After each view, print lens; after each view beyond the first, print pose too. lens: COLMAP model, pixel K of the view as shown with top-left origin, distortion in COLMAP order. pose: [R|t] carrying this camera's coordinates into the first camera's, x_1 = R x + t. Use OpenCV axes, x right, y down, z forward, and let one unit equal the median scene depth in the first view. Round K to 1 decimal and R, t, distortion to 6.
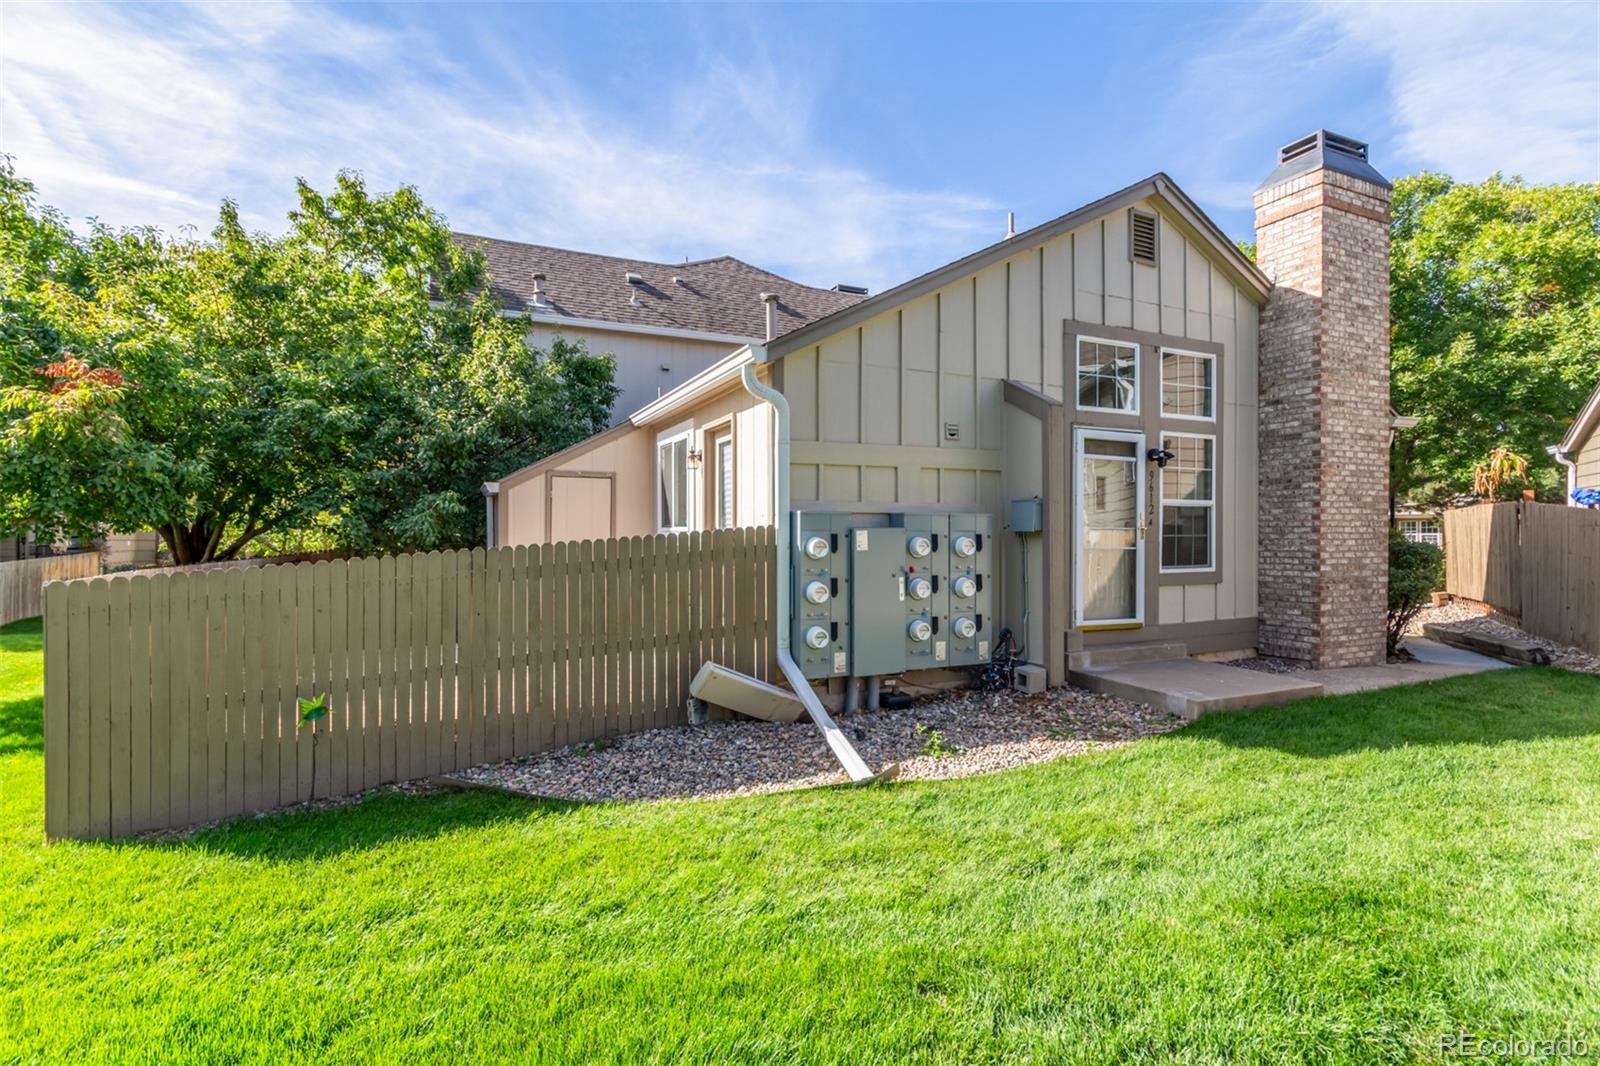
lens RADIAL K [[750.8, 0, 800.0], [0, 750.8, 533.0], [0, 0, 1]] dist [0.001228, 0.000544]
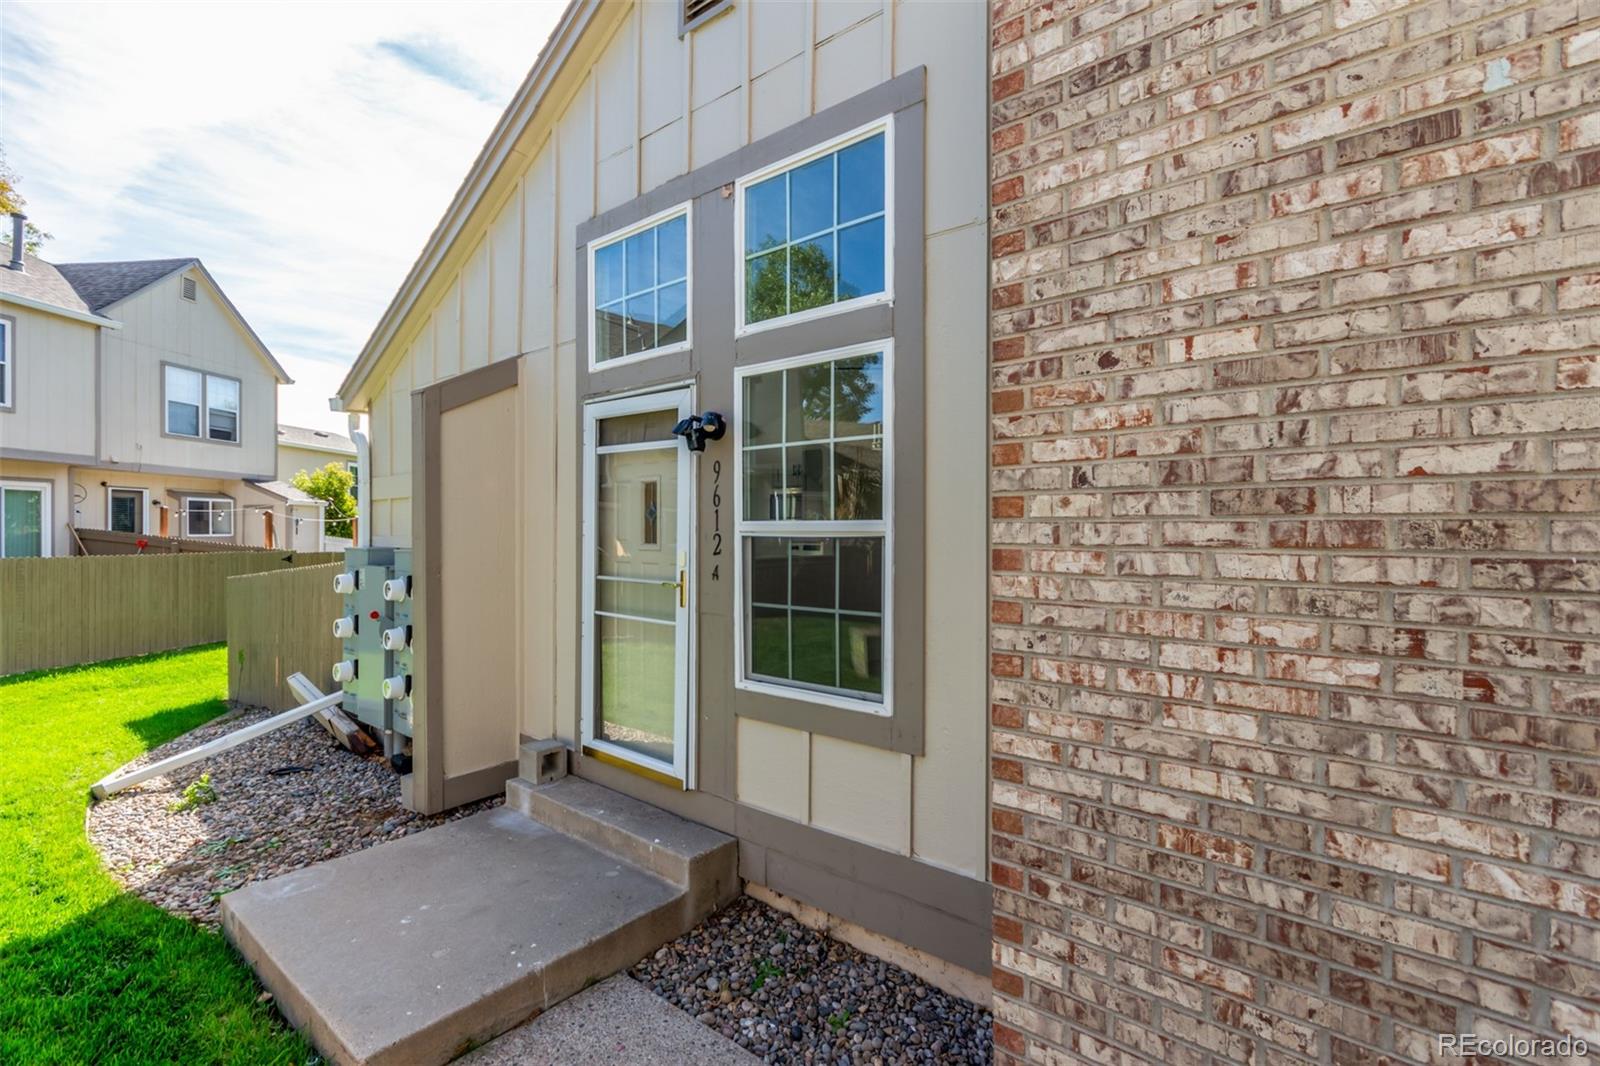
lens RADIAL K [[750.8, 0, 800.0], [0, 750.8, 533.0], [0, 0, 1]] dist [0.001228, 0.000544]
pose [[0.415841, 0.002764, -0.909433, 0.869898], [-0.004639, 0.999989, 0.000918, -0.037429], [0.909426, 0.003837, 0.415849, 0.818960]]
